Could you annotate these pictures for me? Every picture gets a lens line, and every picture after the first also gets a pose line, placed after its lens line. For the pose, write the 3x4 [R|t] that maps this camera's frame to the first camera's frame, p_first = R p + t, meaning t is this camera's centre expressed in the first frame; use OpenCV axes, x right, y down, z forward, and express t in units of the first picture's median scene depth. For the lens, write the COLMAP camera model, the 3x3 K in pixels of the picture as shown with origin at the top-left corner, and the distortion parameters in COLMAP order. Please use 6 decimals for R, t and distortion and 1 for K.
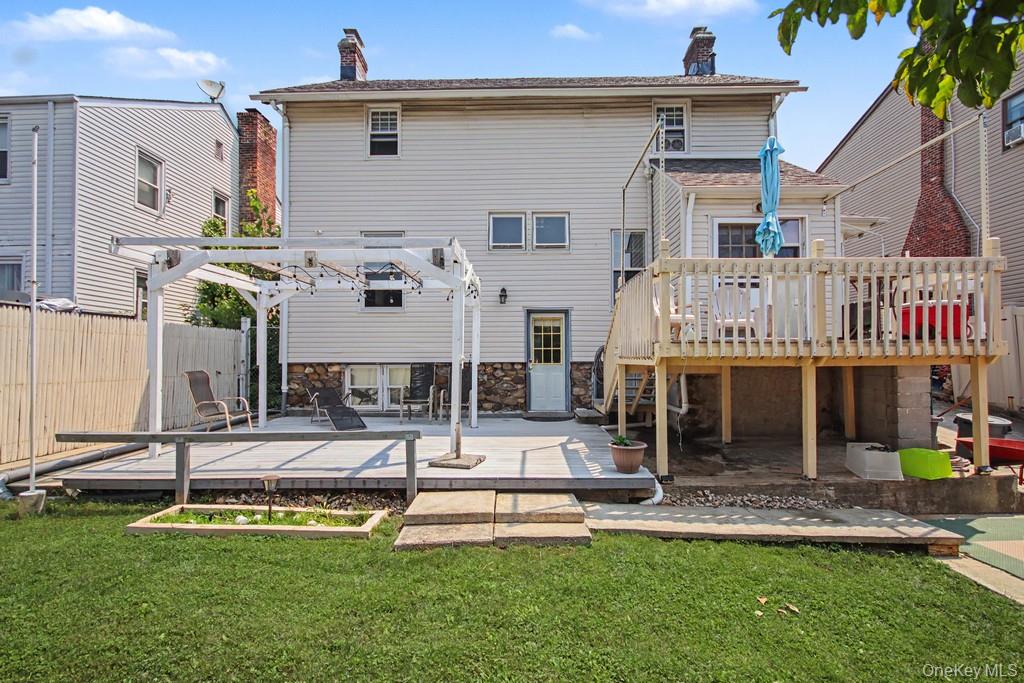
lens RADIAL K [[483.1, 0, 508.3], [0, 483.1, 347.5], [0, 0, 1]] dist [0.001068, -0.001431]
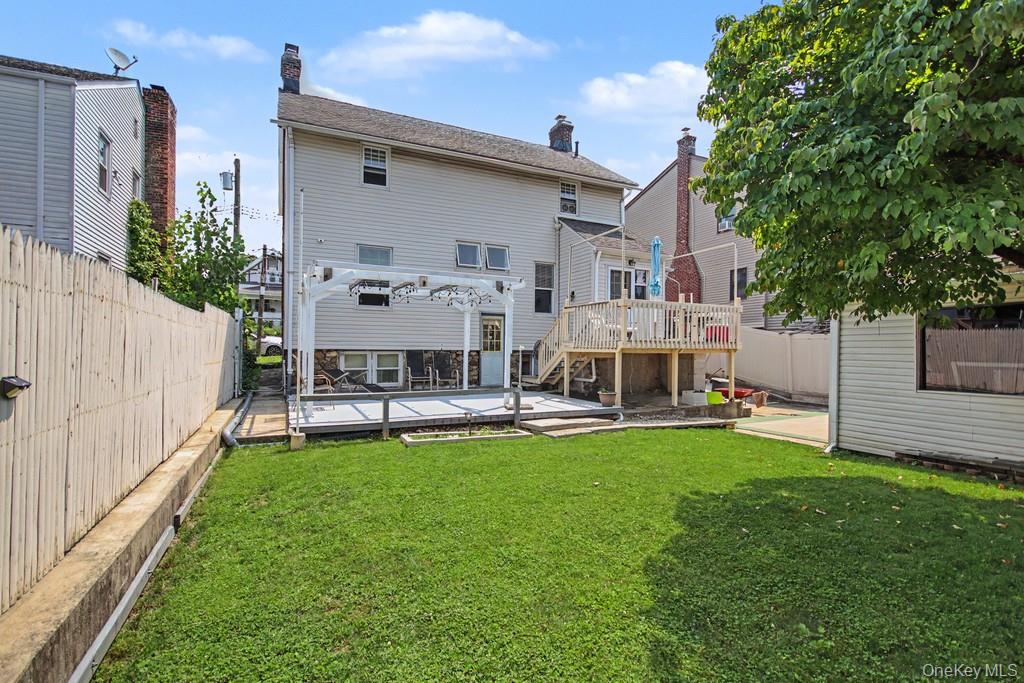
lens RADIAL K [[483.1, 0, 514.9], [0, 483.1, 340.6], [0, 0, 1]] dist [0.001068, -0.001431]
pose [[0.892556, 0.017523, 0.450597, -0.503236], [-0.021144, 0.999772, 0.003003, -0.004134], [-0.450441, -0.012208, 0.892723, -0.297040]]
